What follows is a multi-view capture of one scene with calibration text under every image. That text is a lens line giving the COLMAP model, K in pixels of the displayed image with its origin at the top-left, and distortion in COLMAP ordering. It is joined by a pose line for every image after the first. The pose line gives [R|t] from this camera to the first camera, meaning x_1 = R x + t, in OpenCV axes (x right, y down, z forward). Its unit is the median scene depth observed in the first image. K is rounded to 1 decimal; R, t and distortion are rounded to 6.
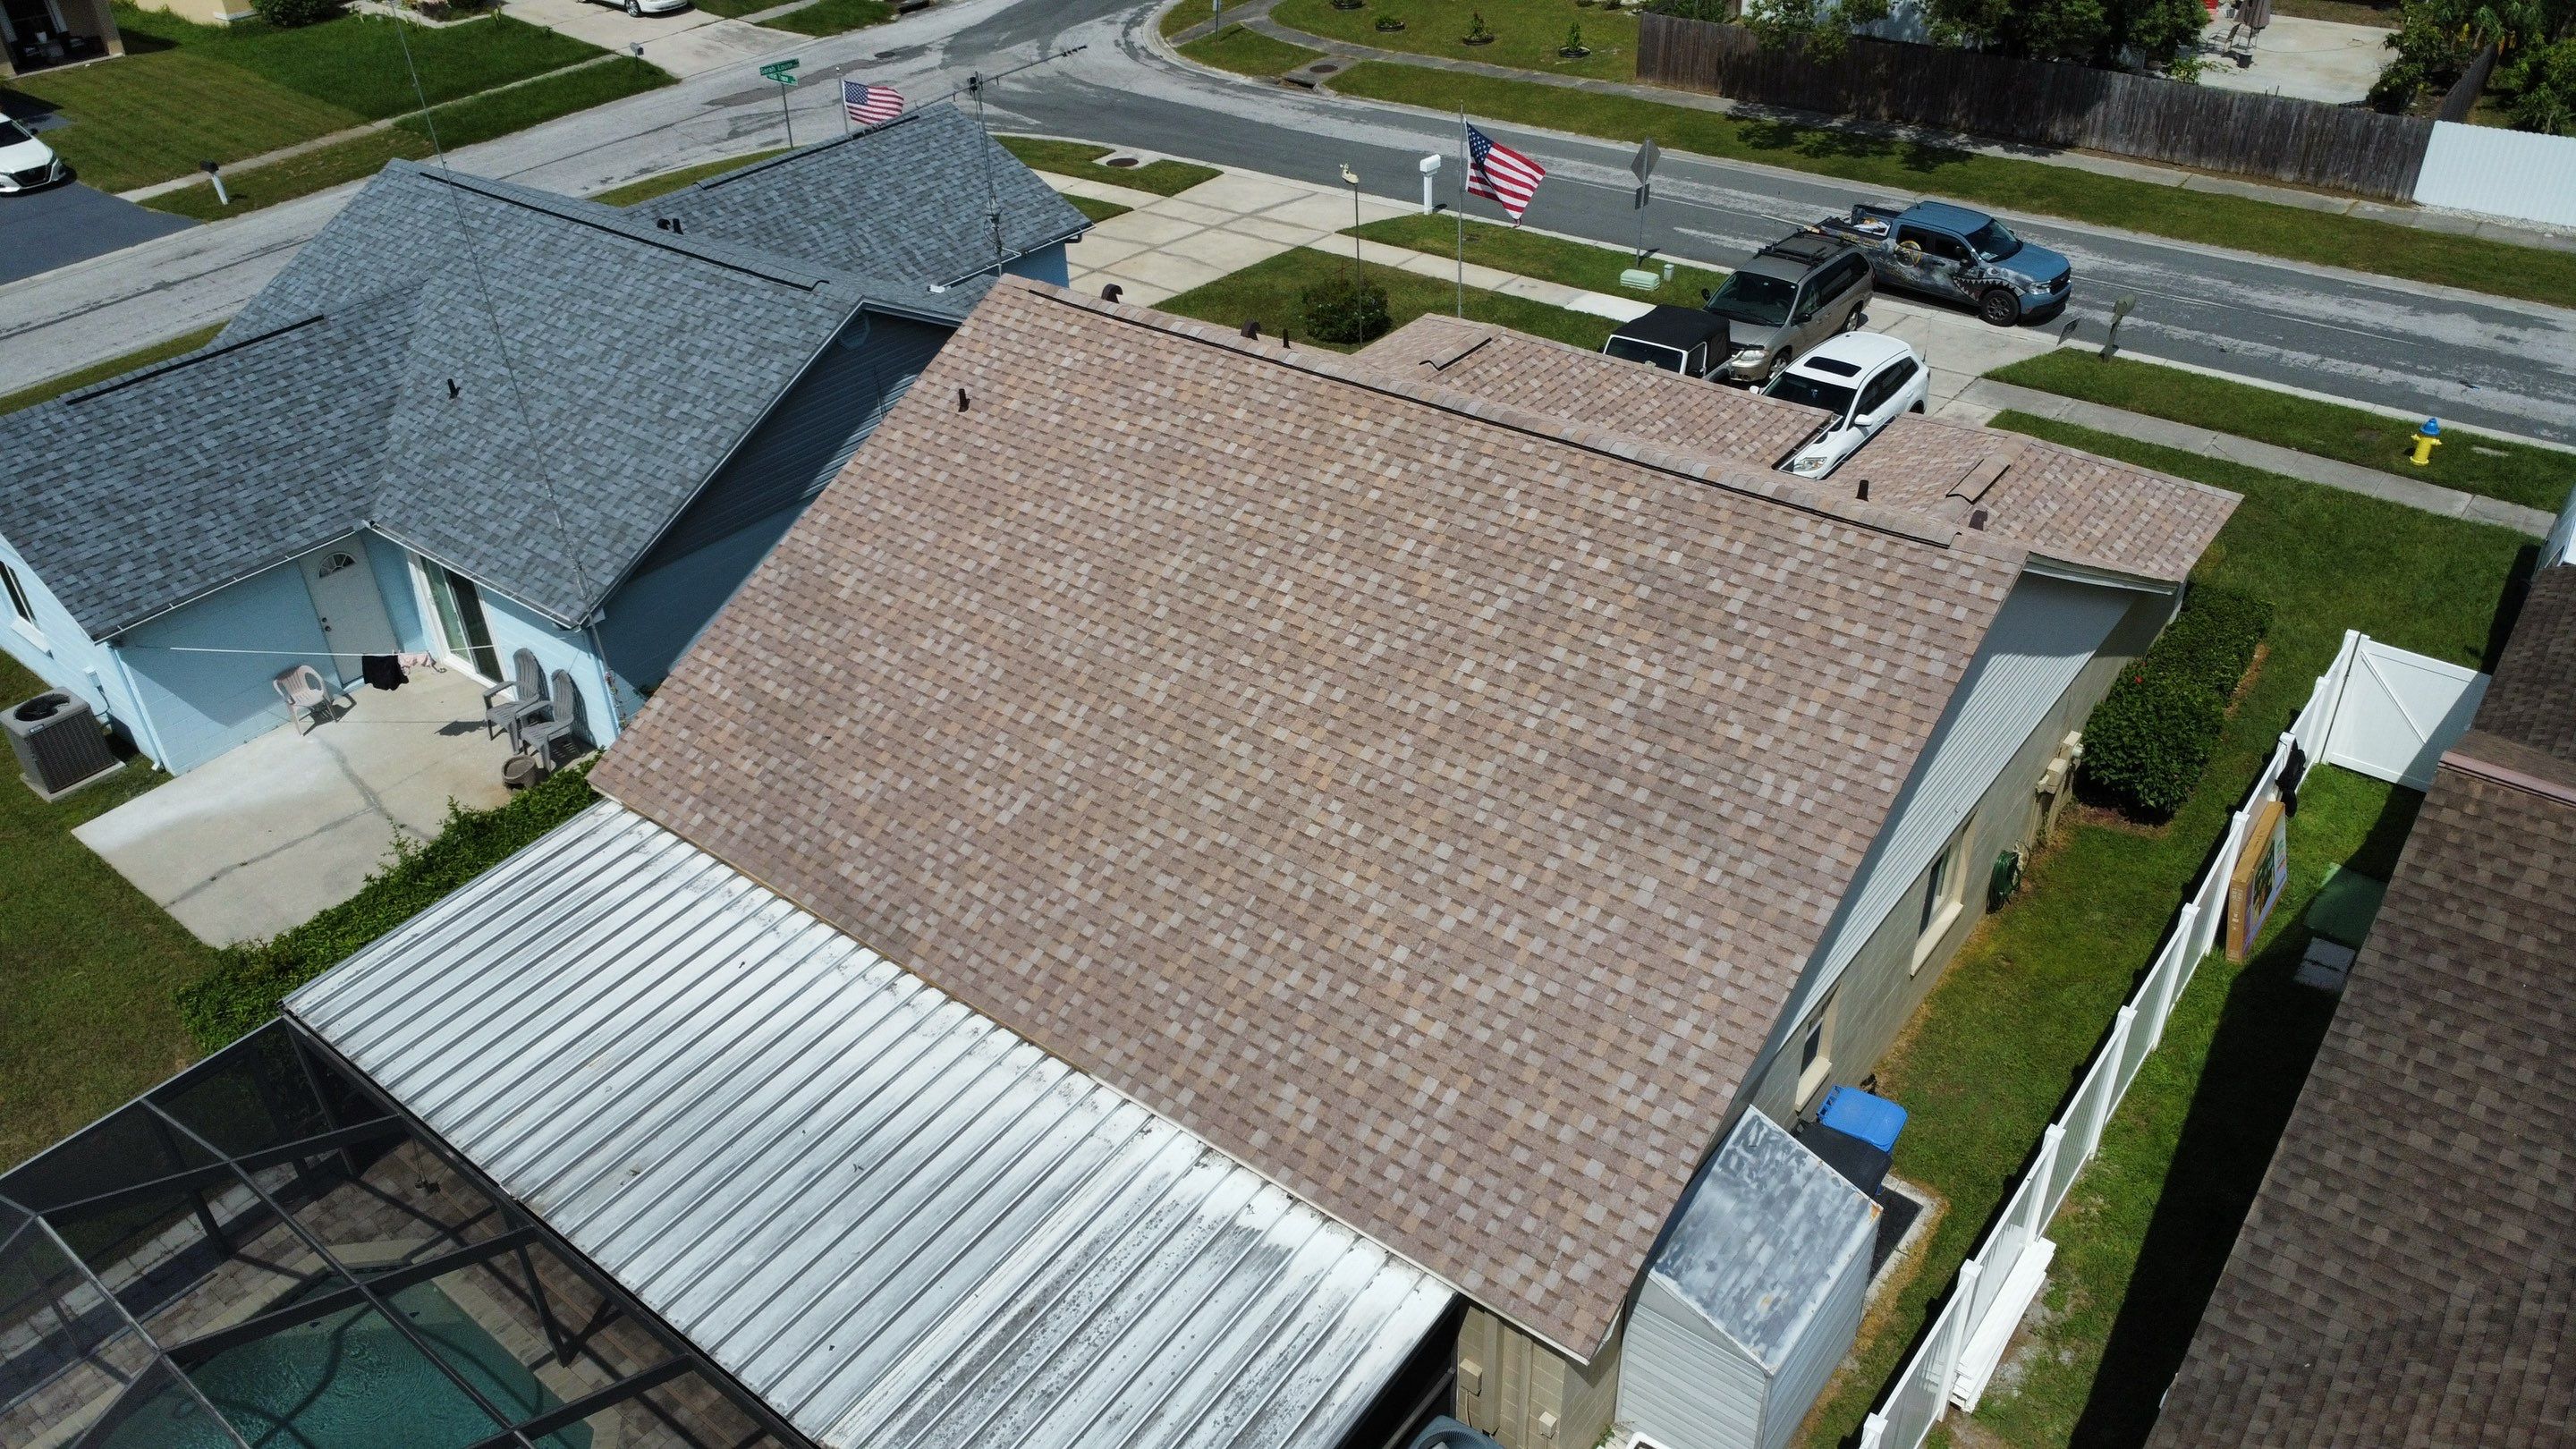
lens RADIAL K [[1873.1, 0, 1276.2], [0, 1873.1, 710.3], [0, 0, 1]] dist [-0.015866, -0.025786]
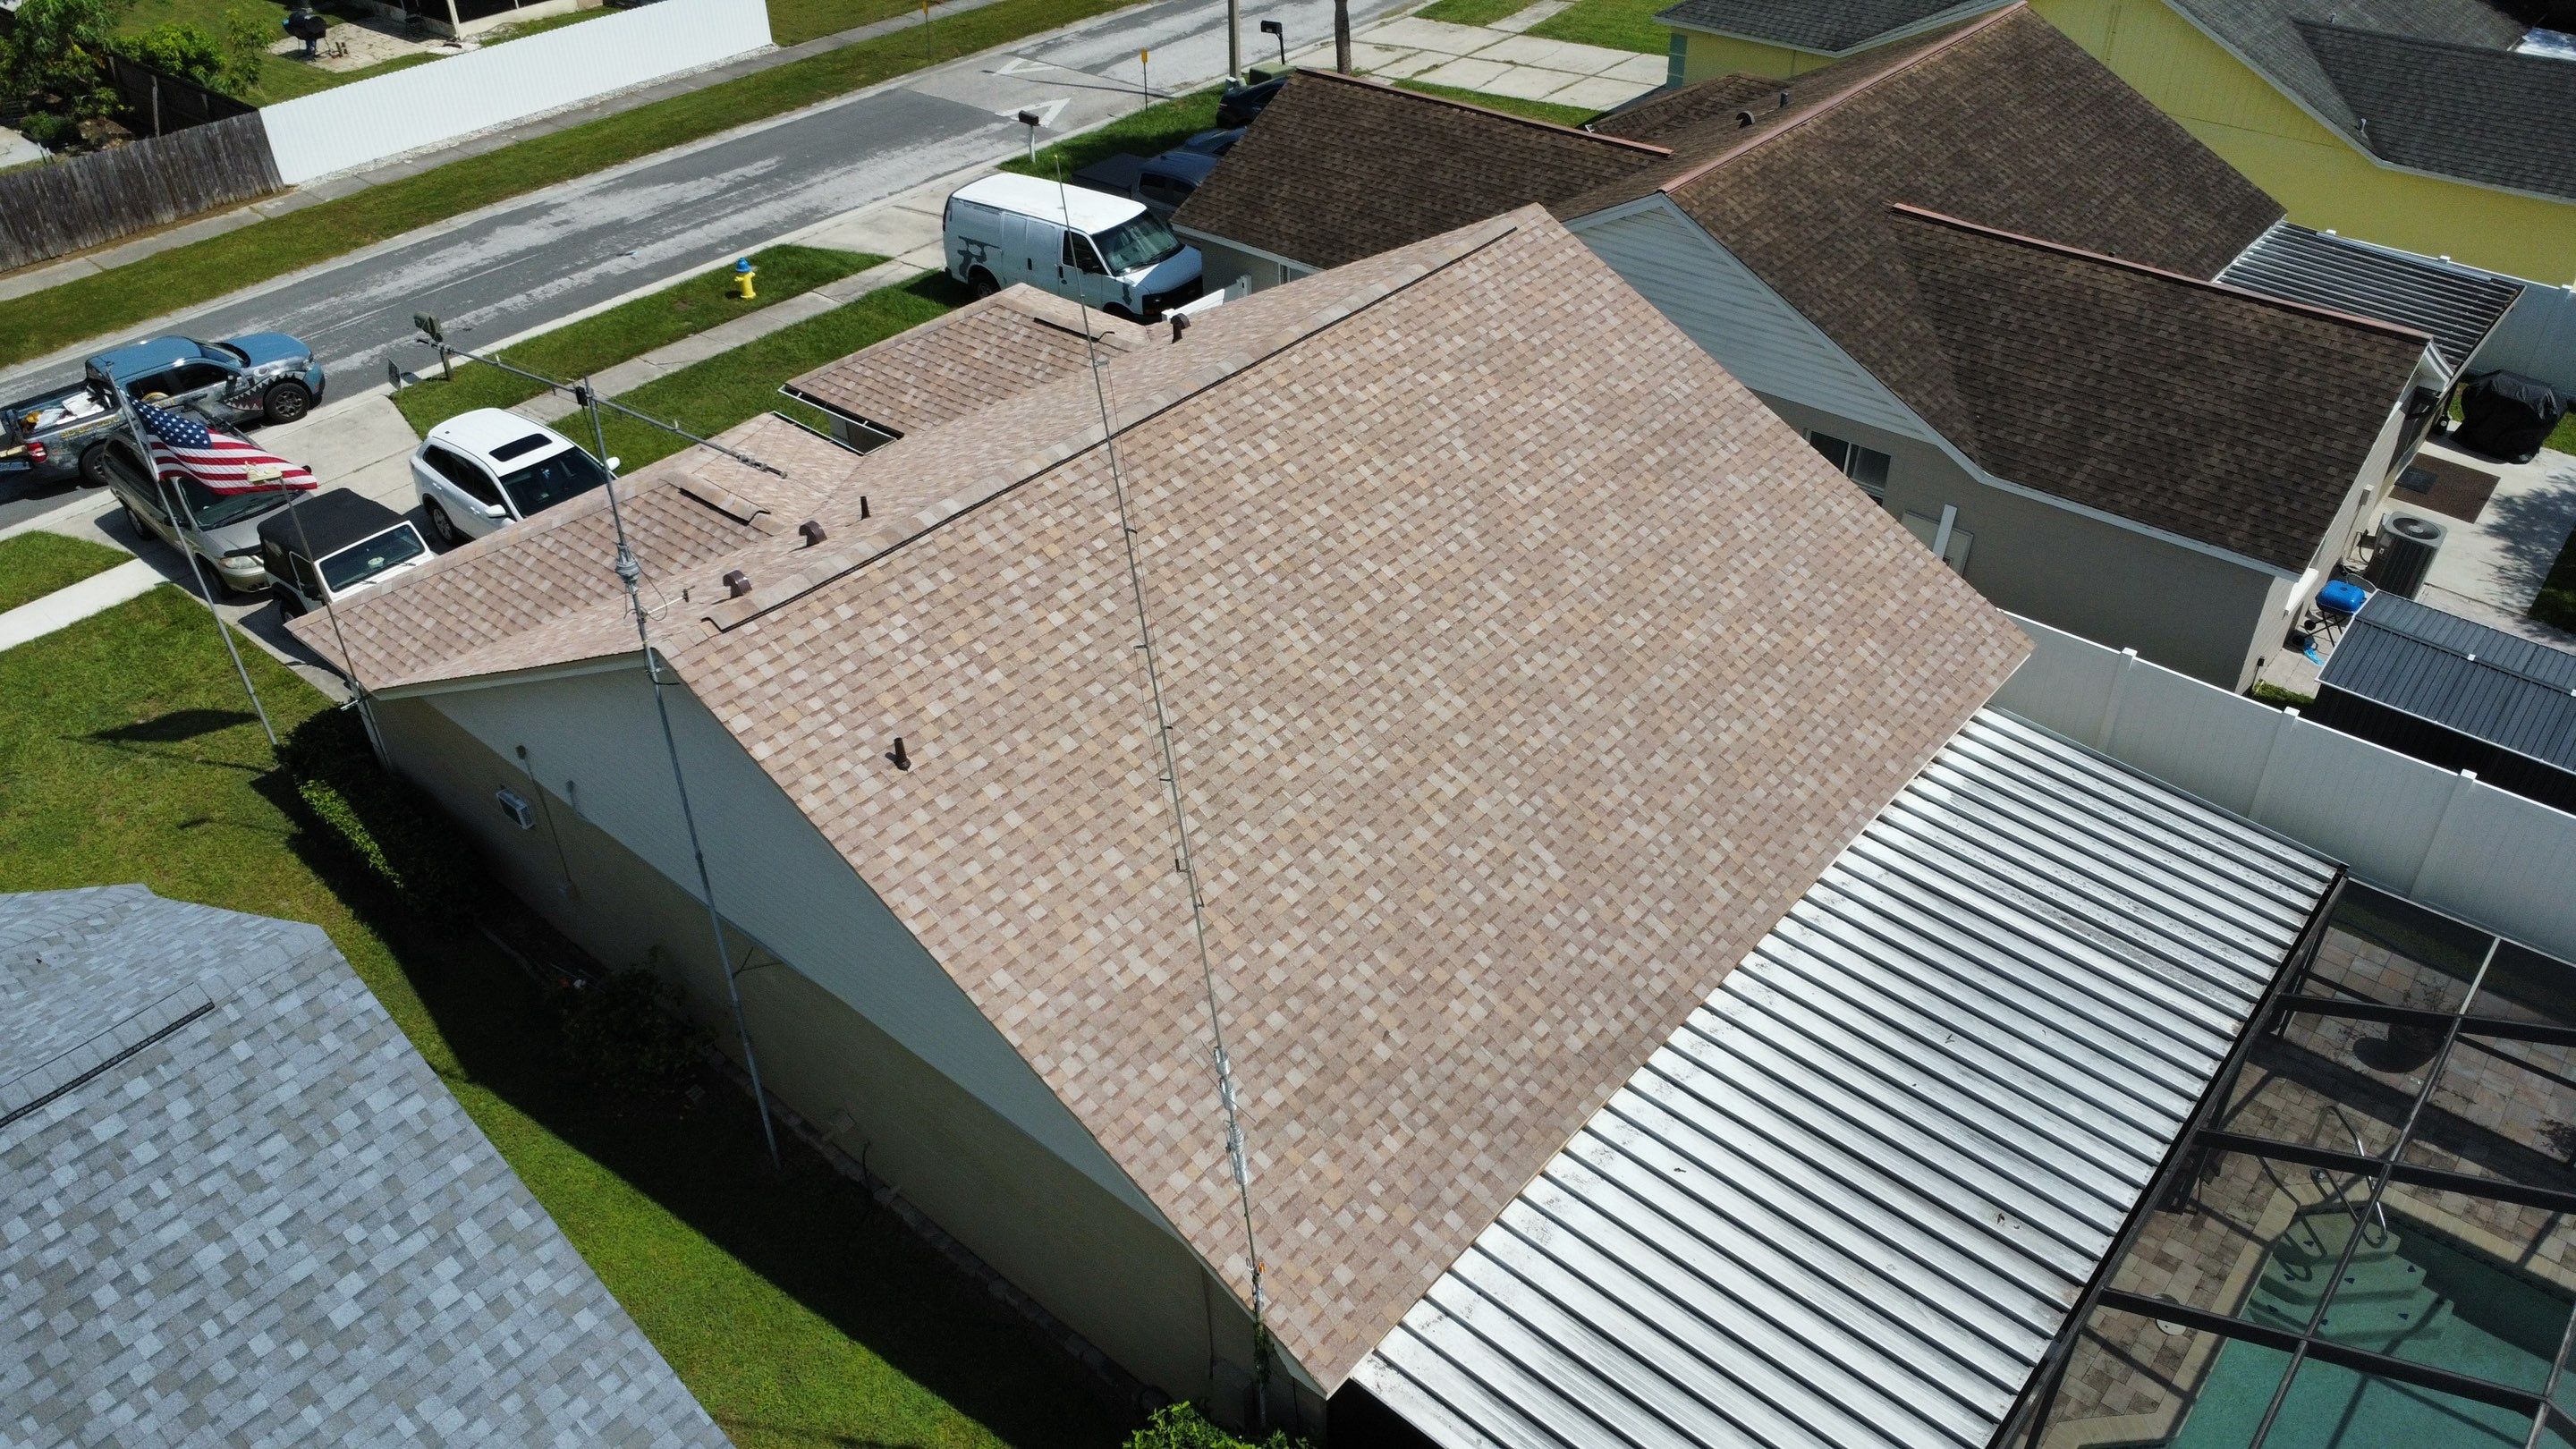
lens RADIAL K [[1873.1, 0, 1276.2], [0, 1873.1, 710.3], [0, 0, 1]] dist [-0.015866, -0.025786]
pose [[0.041515, -0.549799, 0.834264, -0.884568], [0.565264, 0.701432, 0.434131, -0.481758], [-0.823865, 0.453557, 0.339902, 0.764958]]
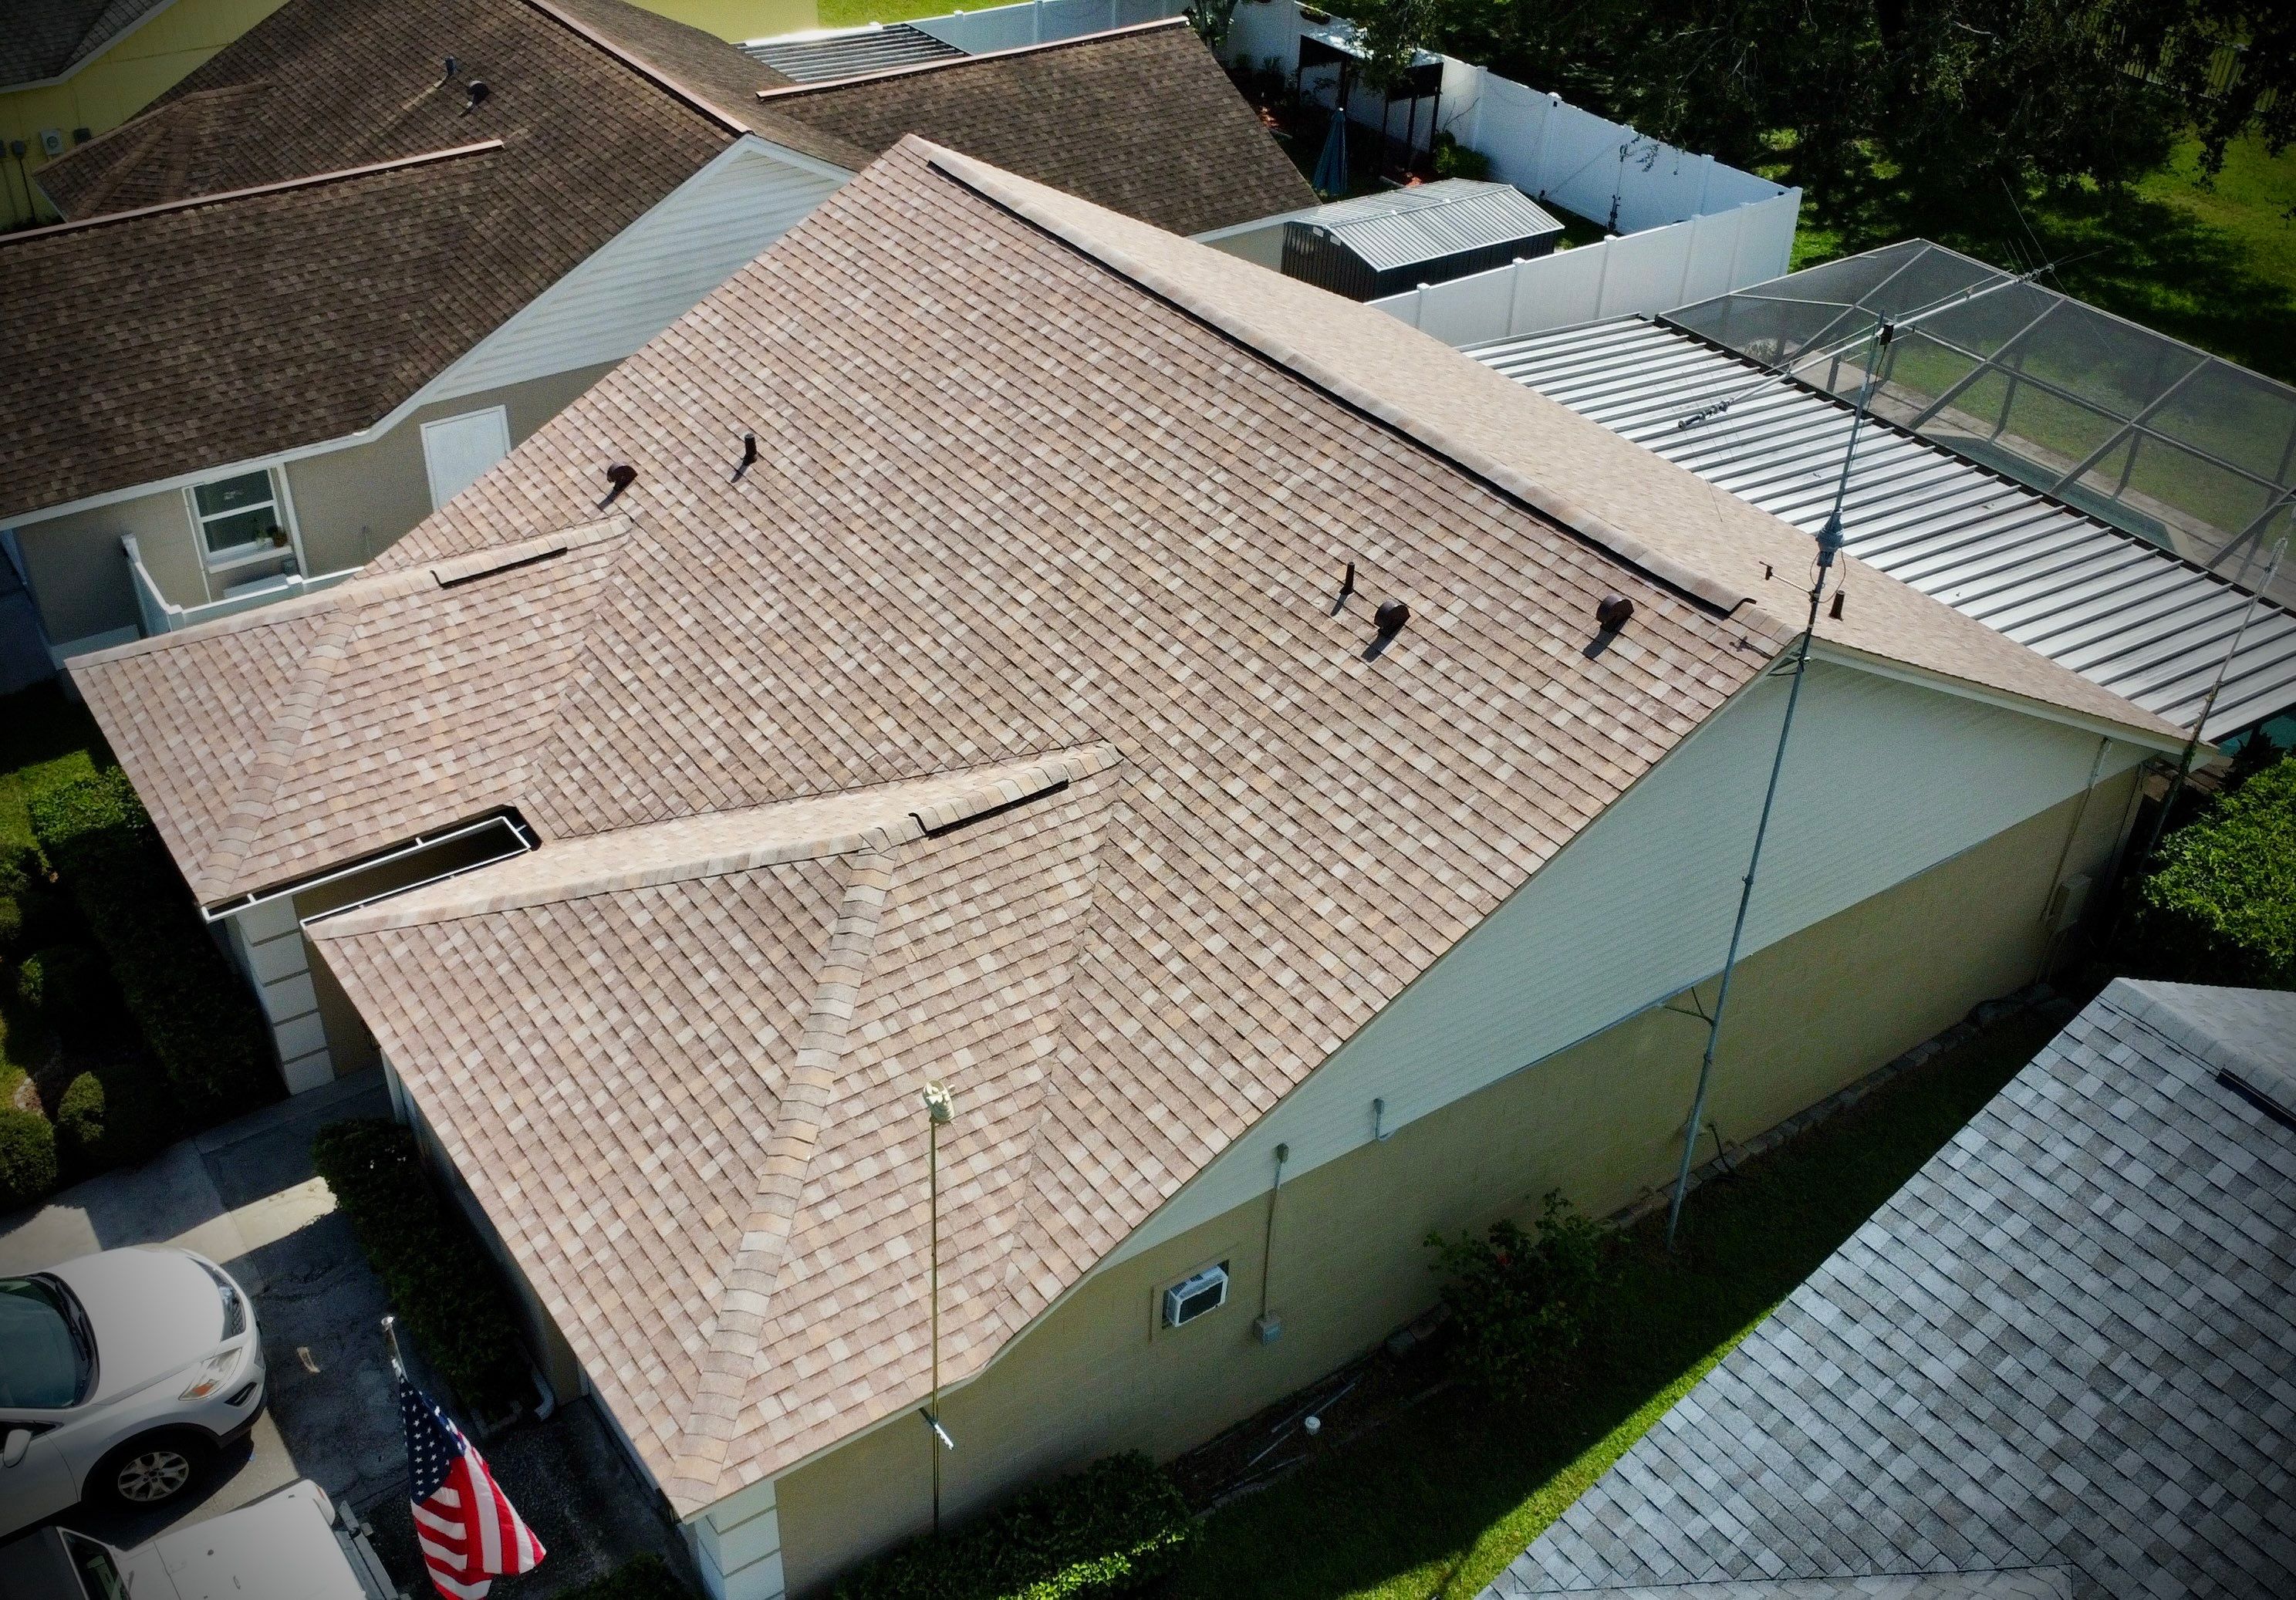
lens RADIAL K [[2242.6, 0, 1099.0], [0, 2242.6, 847.1], [0, 0, 1]] dist [-0.021140, -0.015442]
pose [[-0.954445, -0.159131, 0.252411, -0.155634], [0.177671, 0.376526, 0.909209, -1.115378], [-0.239723, 0.912636, -0.331101, 1.701122]]
